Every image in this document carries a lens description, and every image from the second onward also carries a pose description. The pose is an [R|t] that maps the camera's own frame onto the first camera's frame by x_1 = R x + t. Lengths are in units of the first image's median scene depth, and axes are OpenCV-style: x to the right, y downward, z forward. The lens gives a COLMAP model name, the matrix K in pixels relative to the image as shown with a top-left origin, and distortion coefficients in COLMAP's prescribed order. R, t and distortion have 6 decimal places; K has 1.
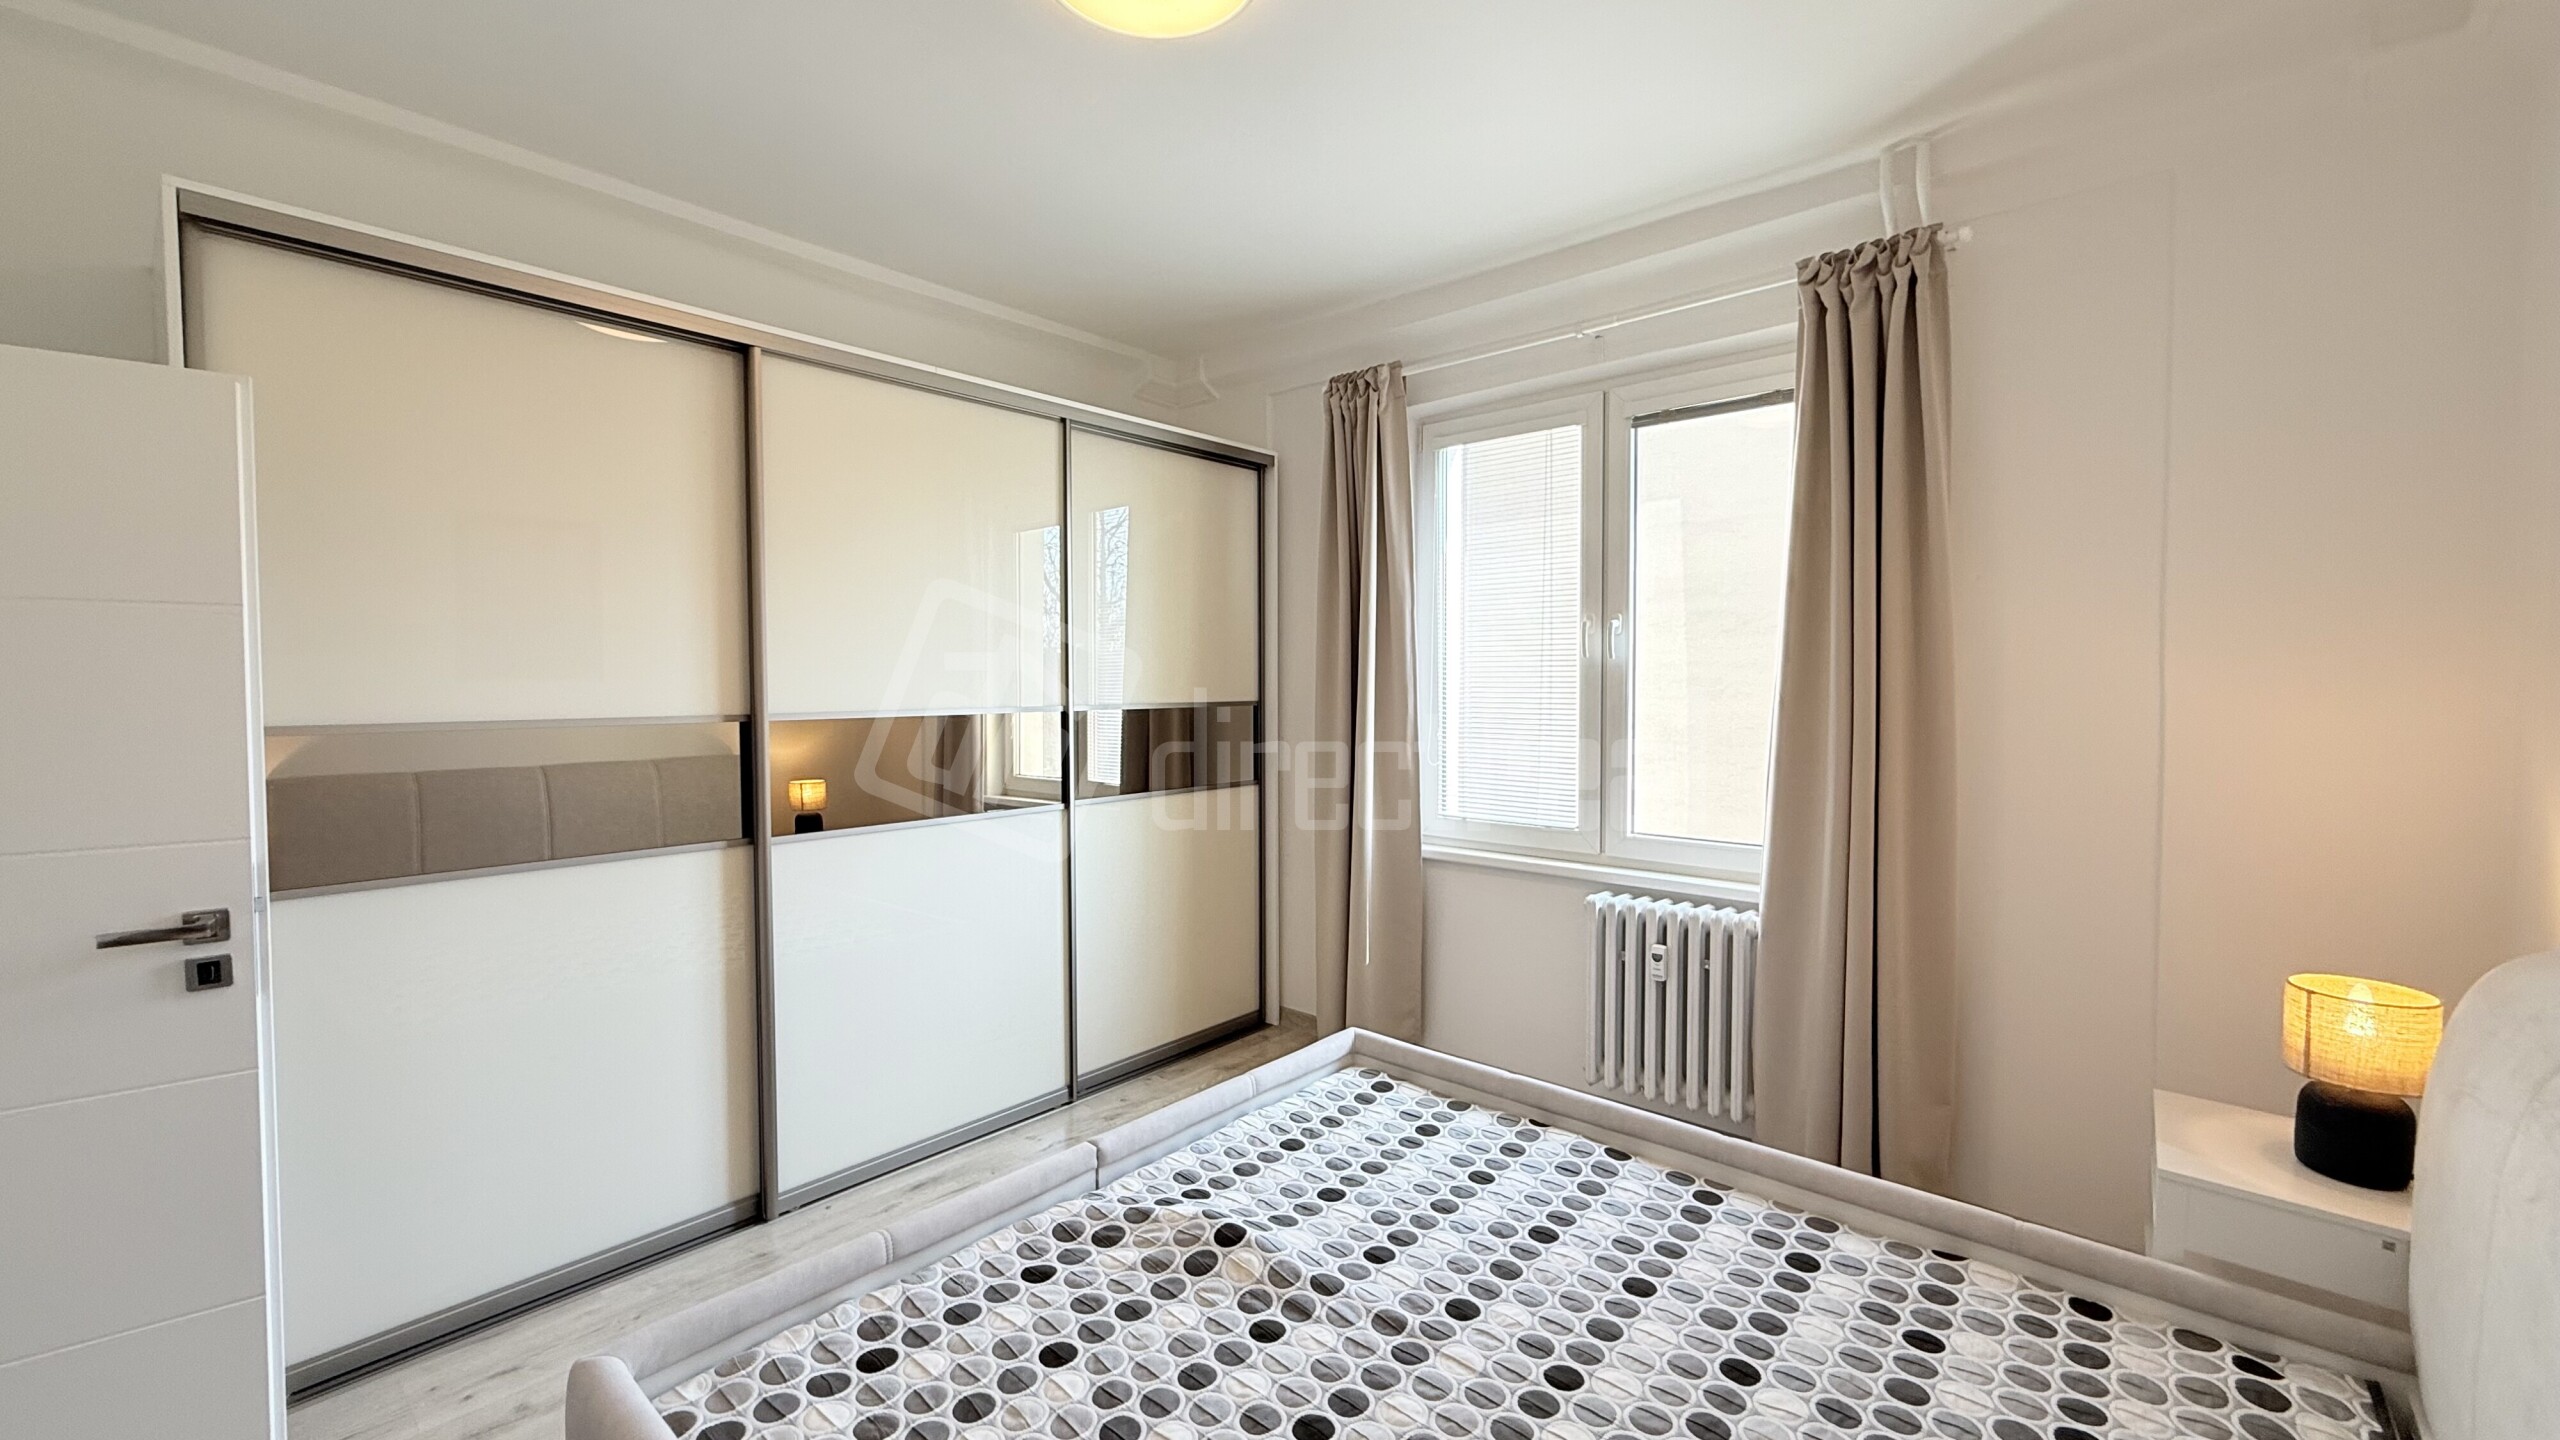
lens RADIAL K [[1018.1, 0, 1274.5], [0, 1018.1, 738.7], [0, 0, 1]] dist [-0.000181, -0.000042]
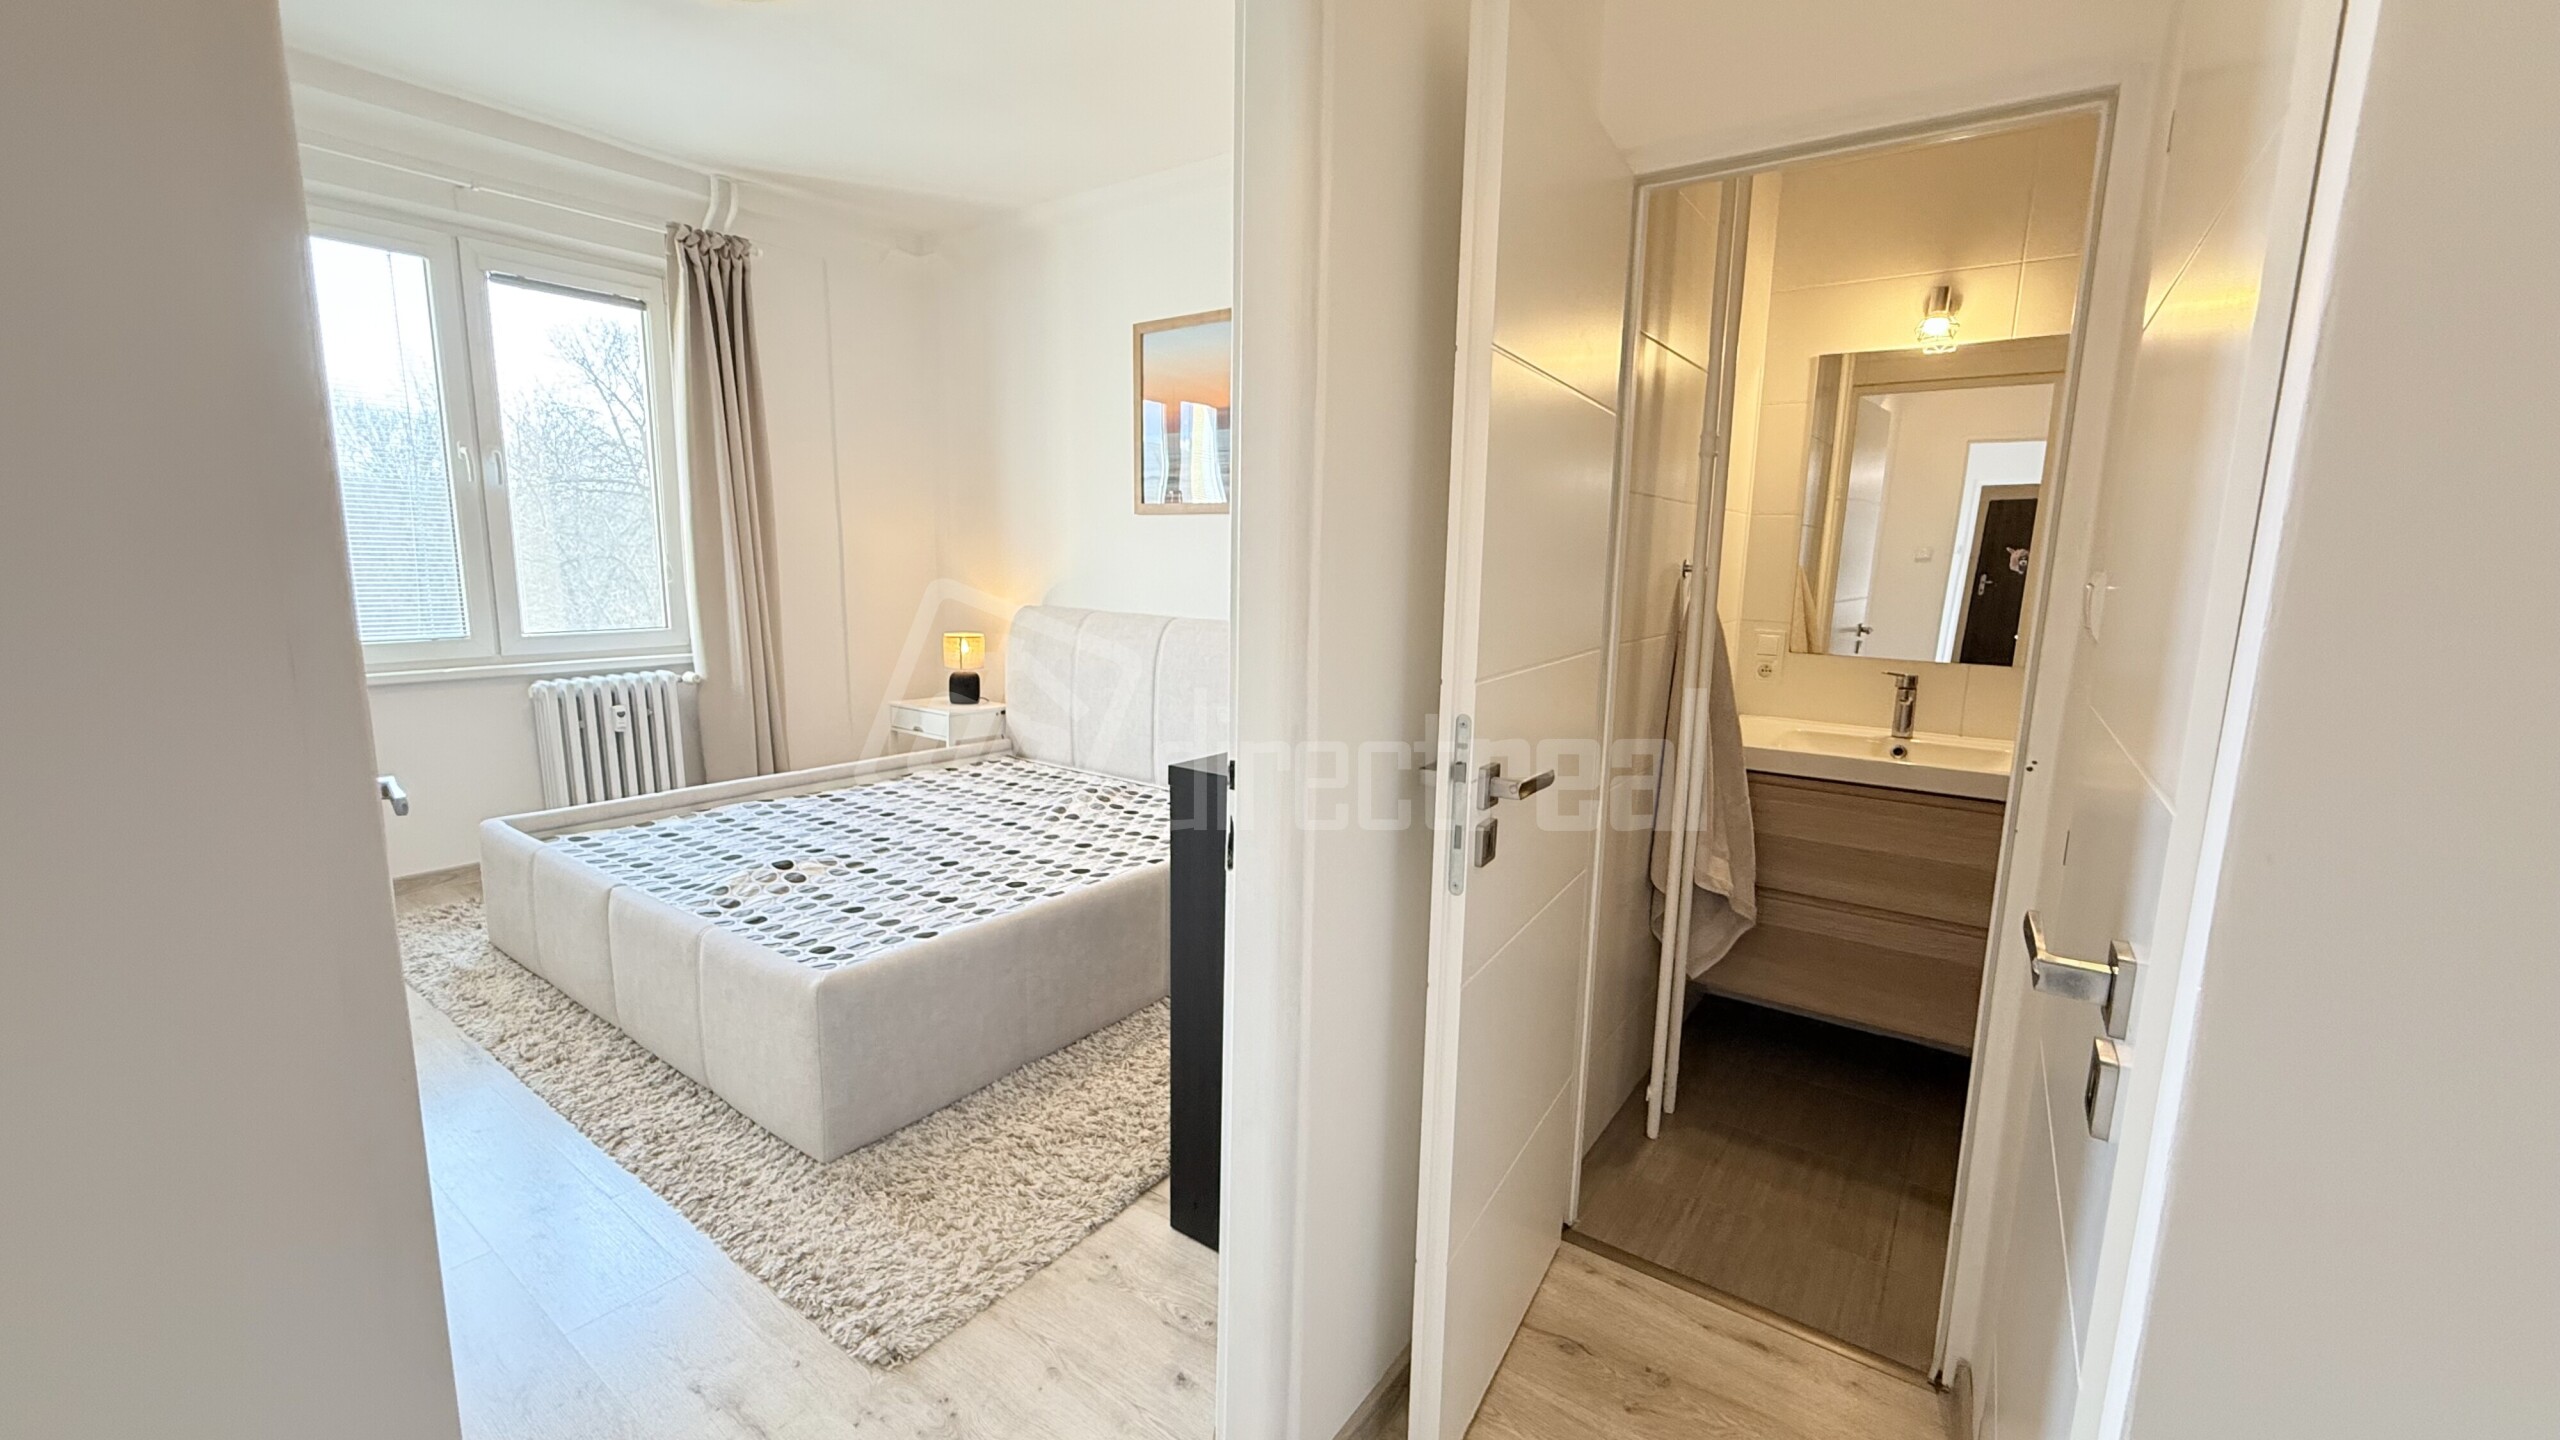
lens RADIAL K [[1018.1, 0, 1268.4], [0, 1018.1, 732.1], [0, 0, 1]] dist [-0.000181, -0.000042]
pose [[-0.091241, -0.168531, 0.981464, -1.275520], [0.043368, 0.983968, 0.172992, 0.052852], [-0.994884, 0.058348, -0.082470, 0.323202]]
